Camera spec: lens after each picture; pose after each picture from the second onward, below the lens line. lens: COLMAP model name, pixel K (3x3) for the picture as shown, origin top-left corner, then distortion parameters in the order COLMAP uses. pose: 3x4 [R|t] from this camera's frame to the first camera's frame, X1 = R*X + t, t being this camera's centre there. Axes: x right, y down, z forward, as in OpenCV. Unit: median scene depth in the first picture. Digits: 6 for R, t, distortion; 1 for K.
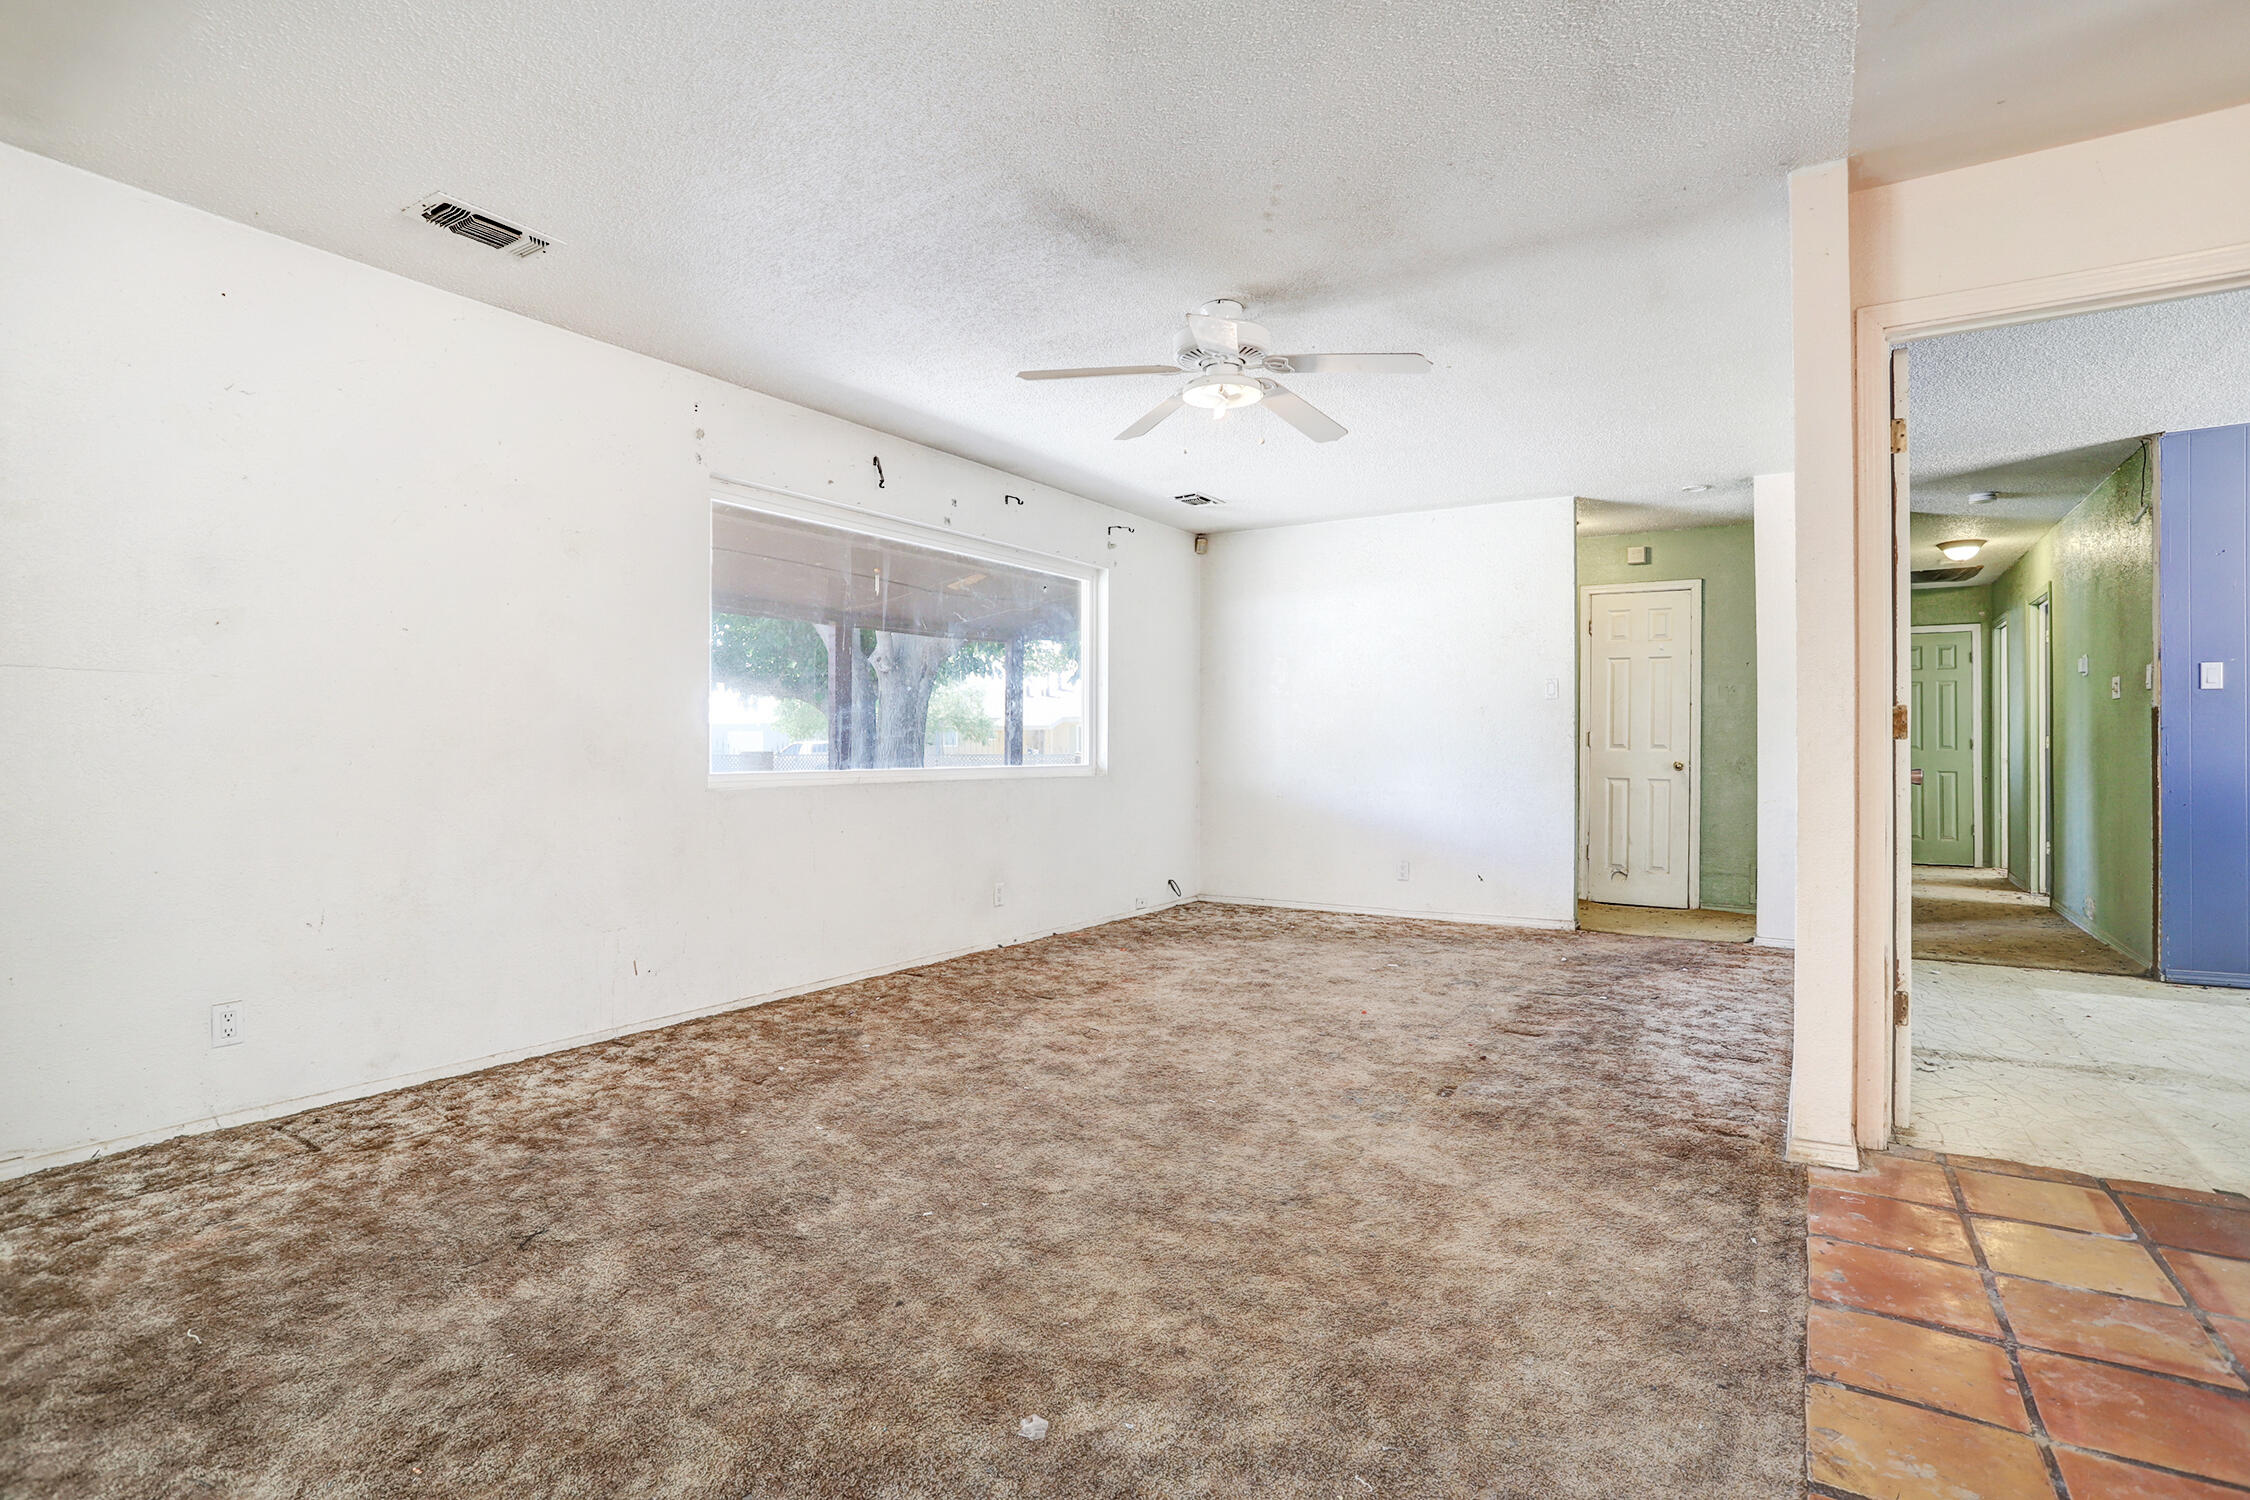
lens RADIAL K [[1095.9, 0, 1119.6], [0, 1095.9, 748.4], [0, 0, 1]] dist [-0.069459, 0.035489]
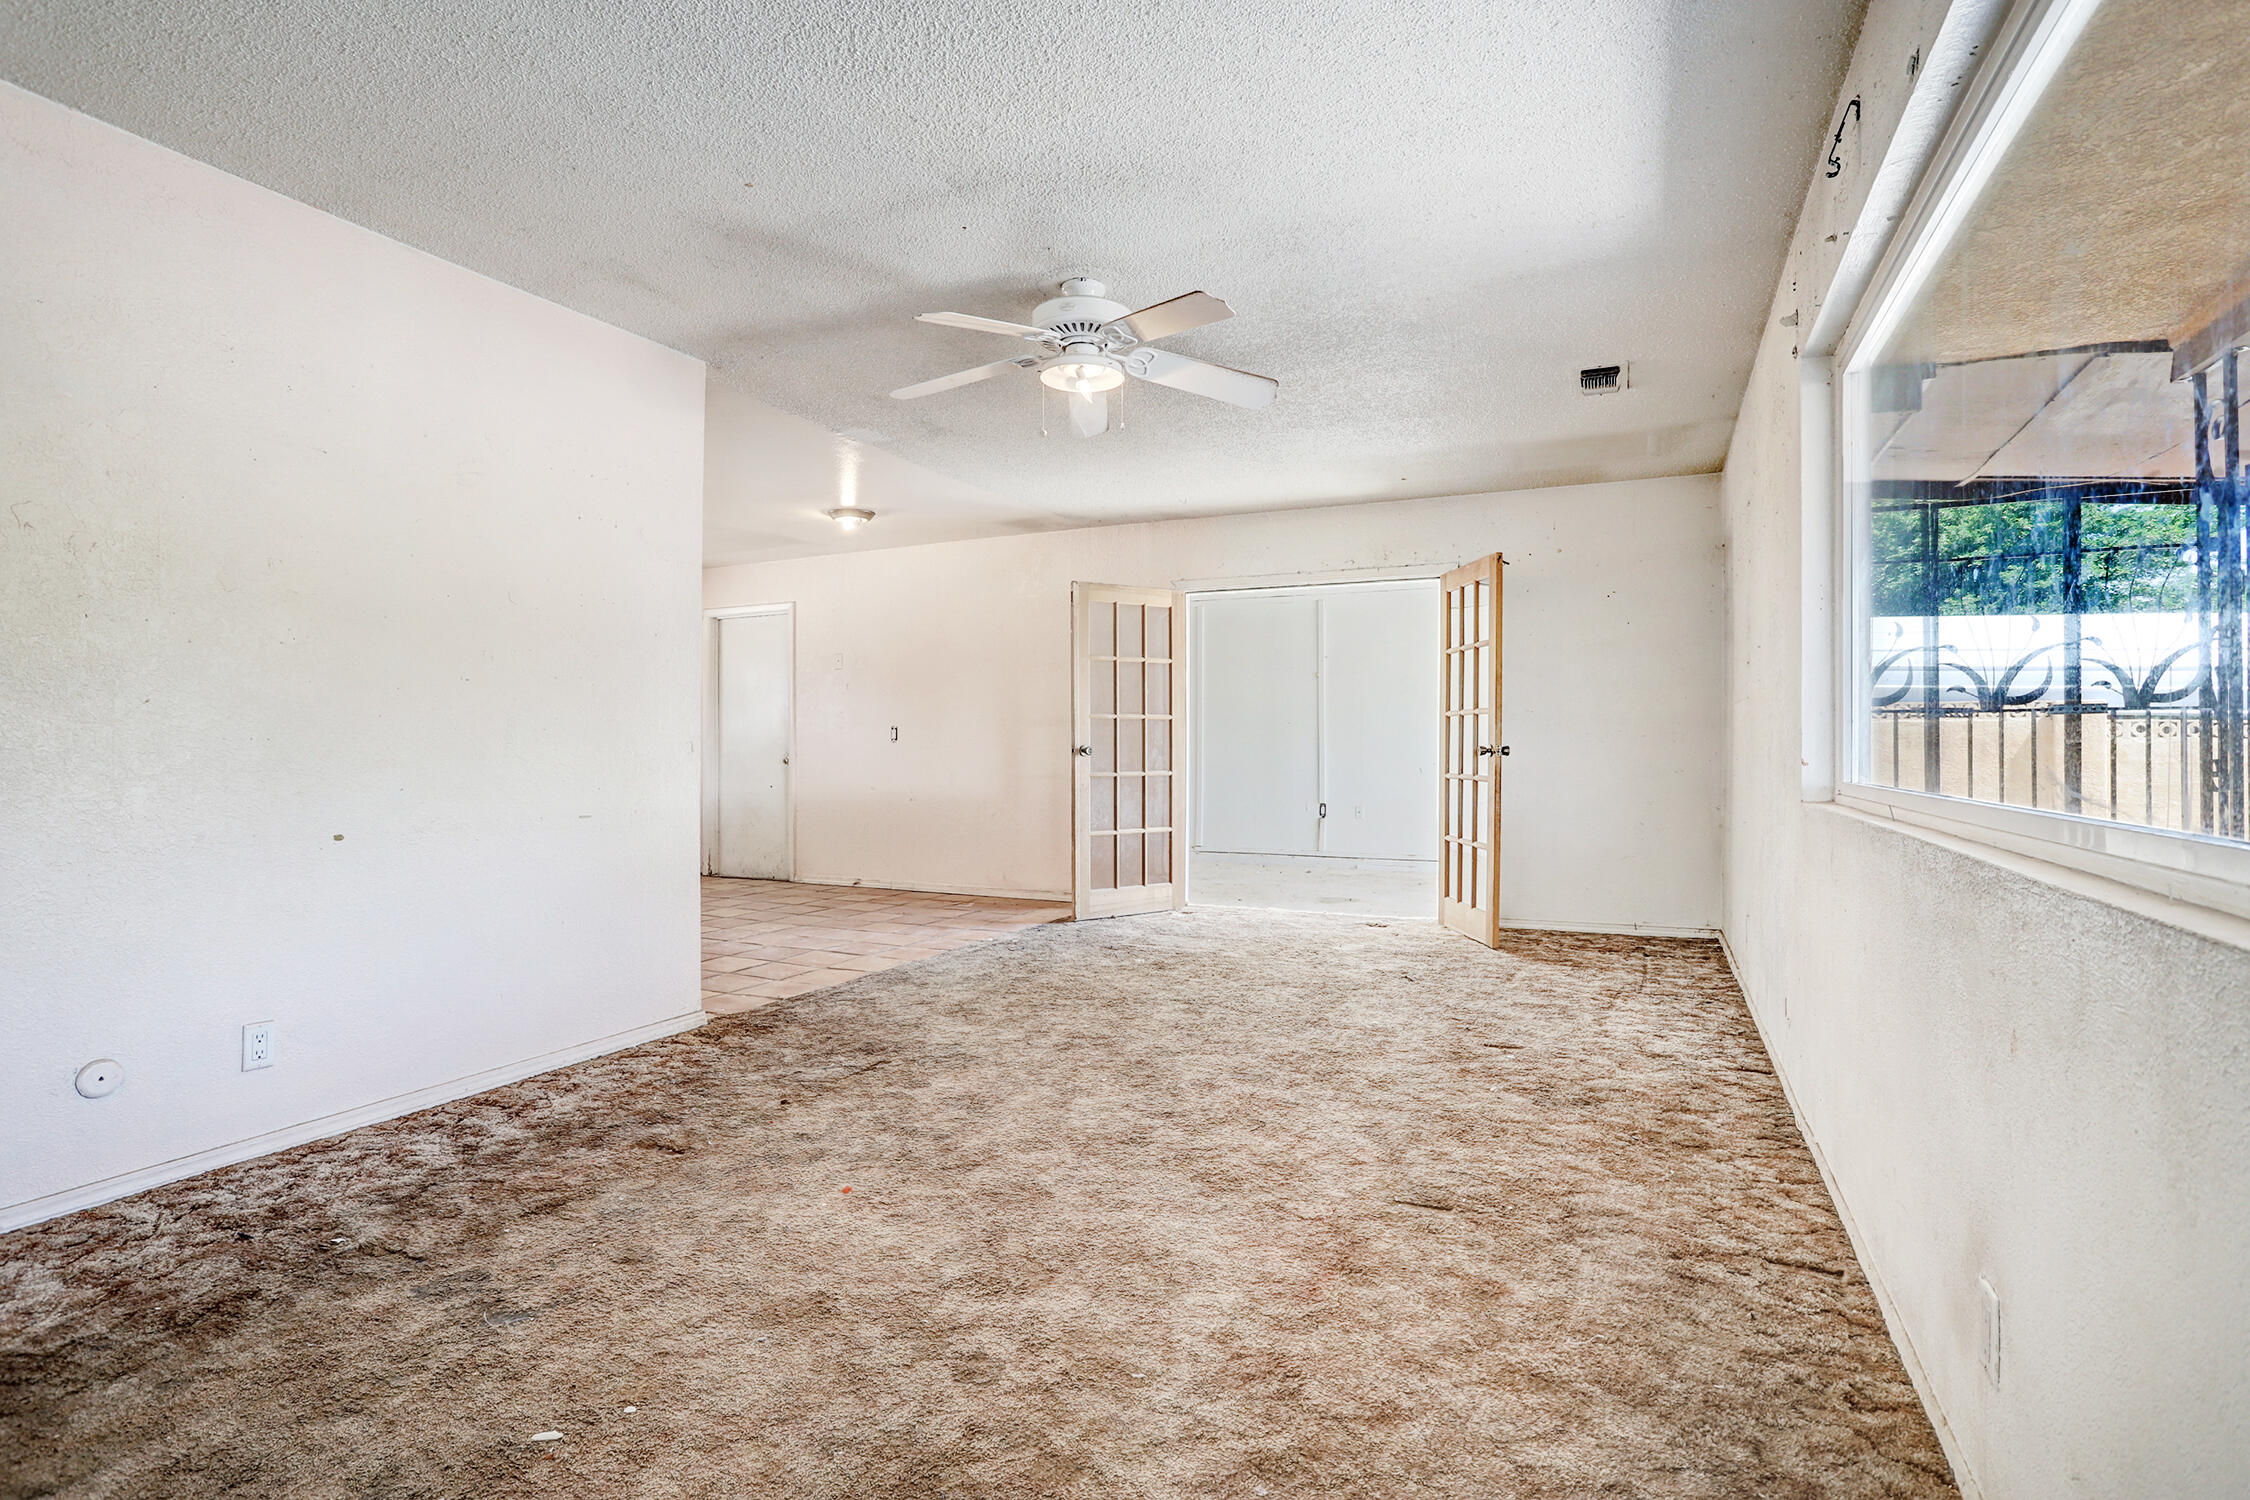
lens RADIAL K [[1095.9, 0, 1119.6], [0, 1095.9, 748.4], [0, 0, 1]] dist [-0.069459, 0.035489]
pose [[-0.991586, 0.007571, -0.129229, 0.178369], [0.007974, 0.999965, -0.002602, 0.004247], [0.129204, -0.003611, -0.991611, 1.906318]]
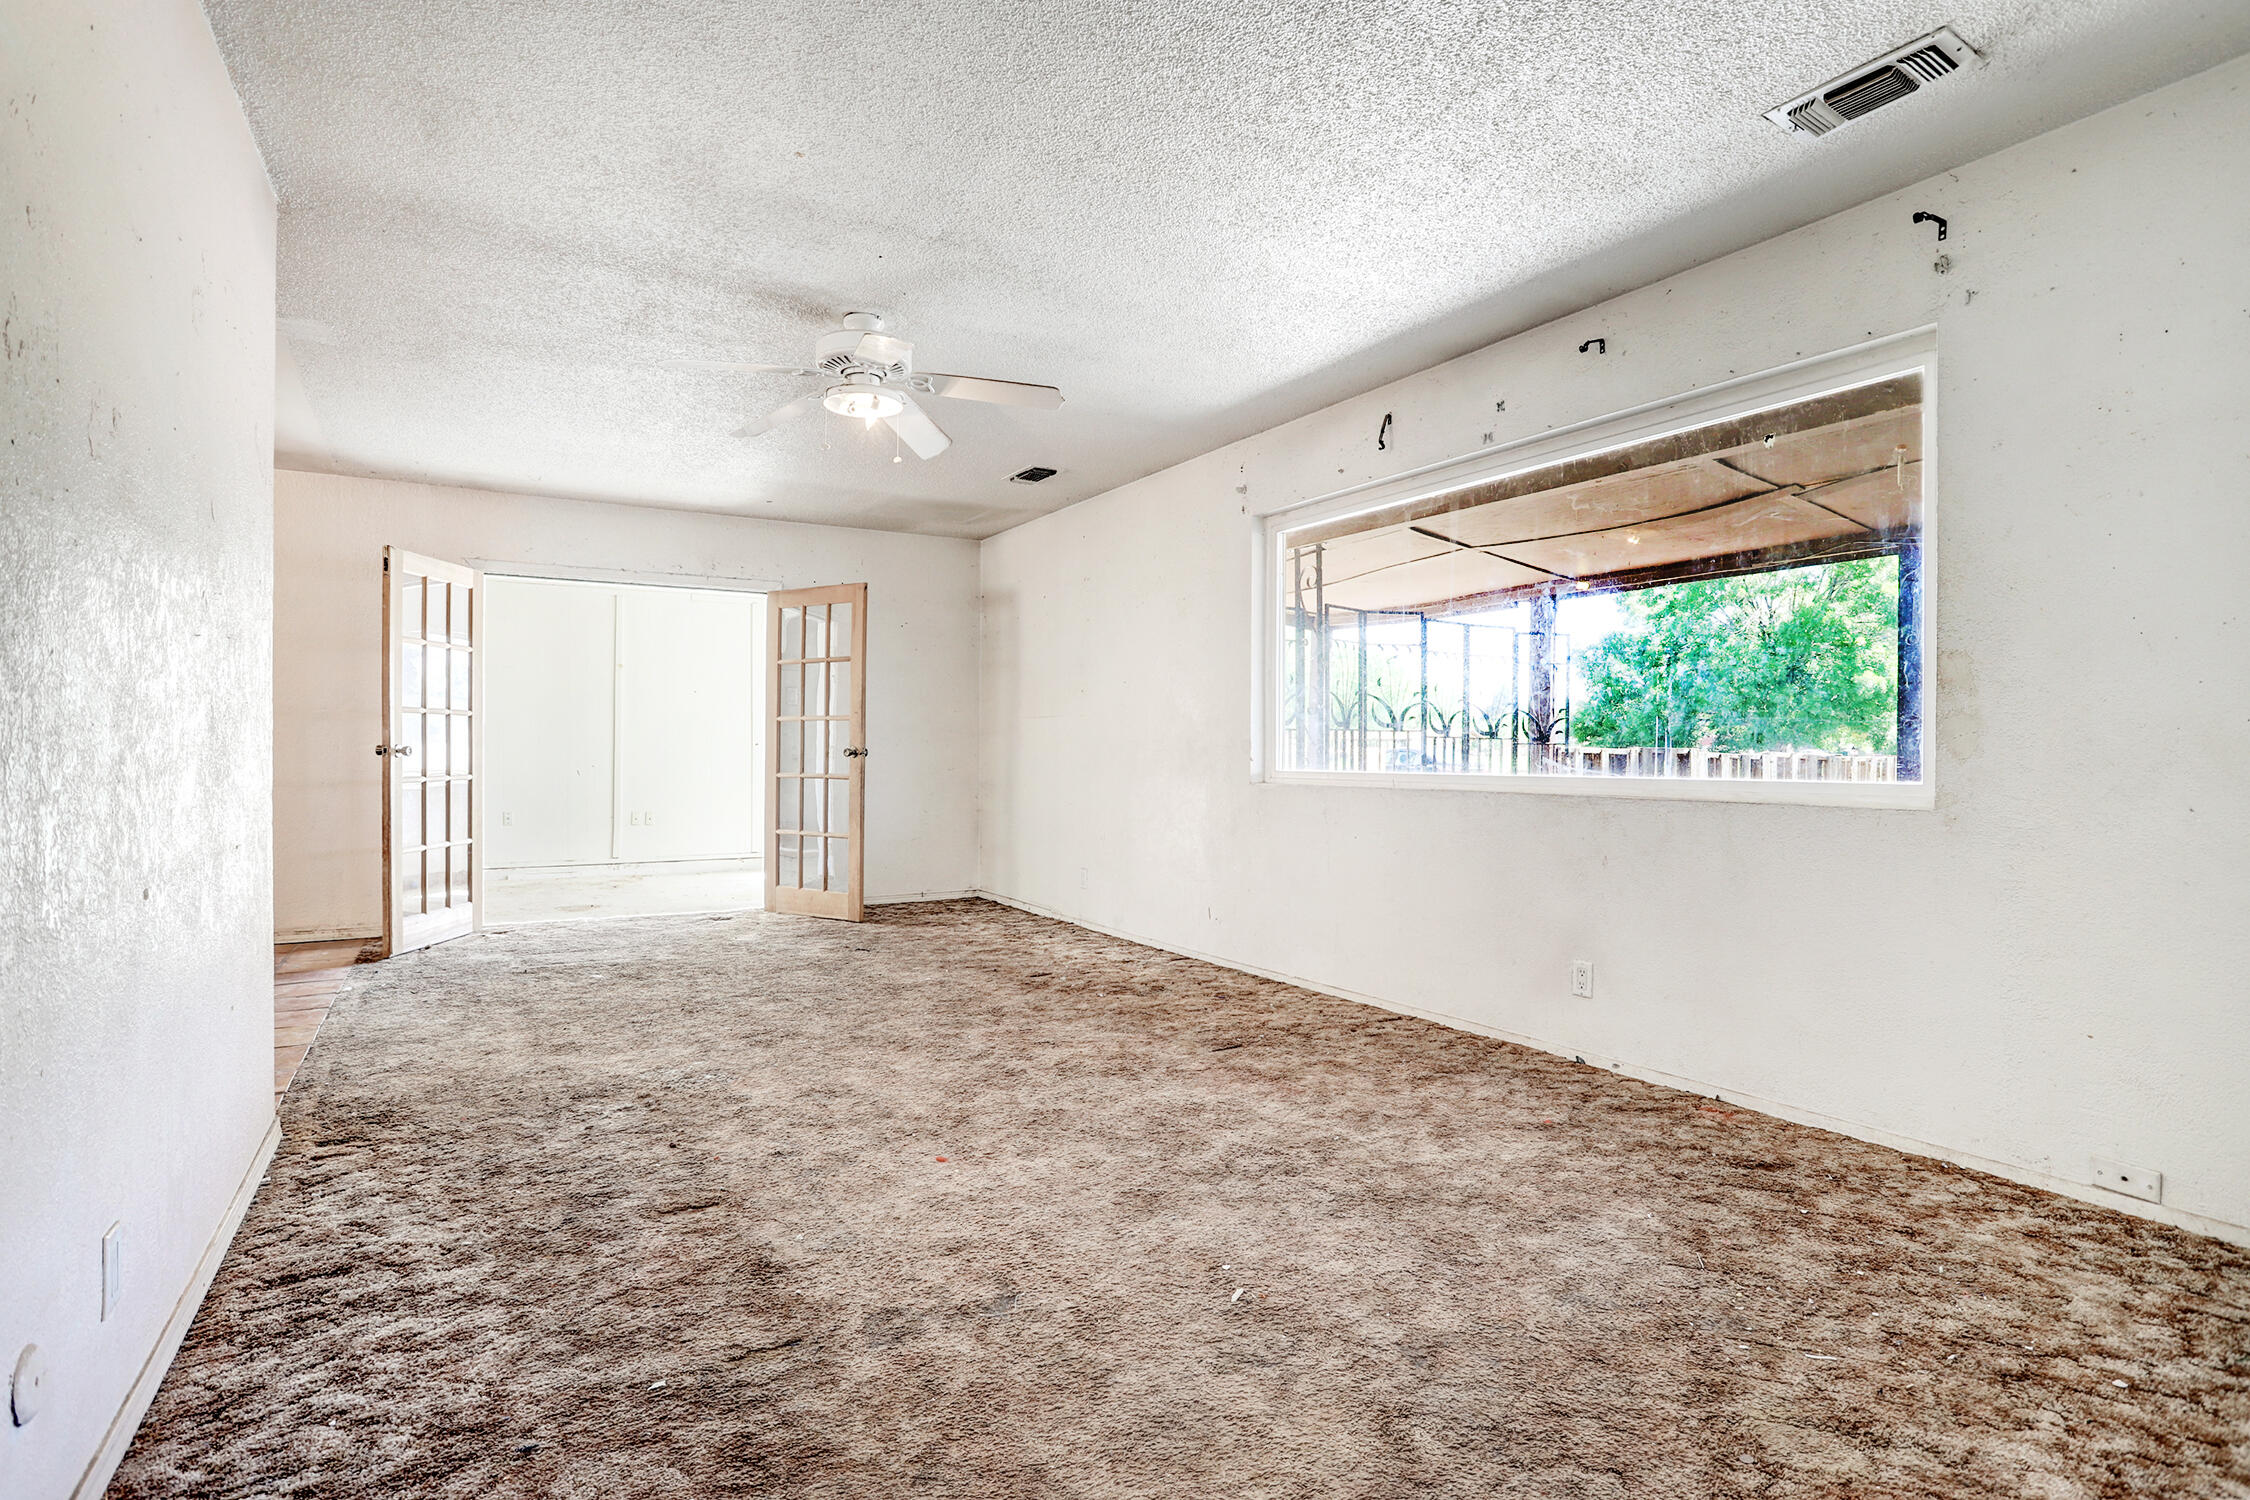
lens RADIAL K [[1098.2, 0, 1119.0], [0, 1098.2, 760.4], [0, 0, 1]] dist [-0.052152, 0.033268]
pose [[-0.431478, 0.006460, -0.902101, 0.898575], [-0.003013, 0.999958, 0.008603, 0.002331], [0.902119, 0.006430, -0.431440, 1.624427]]
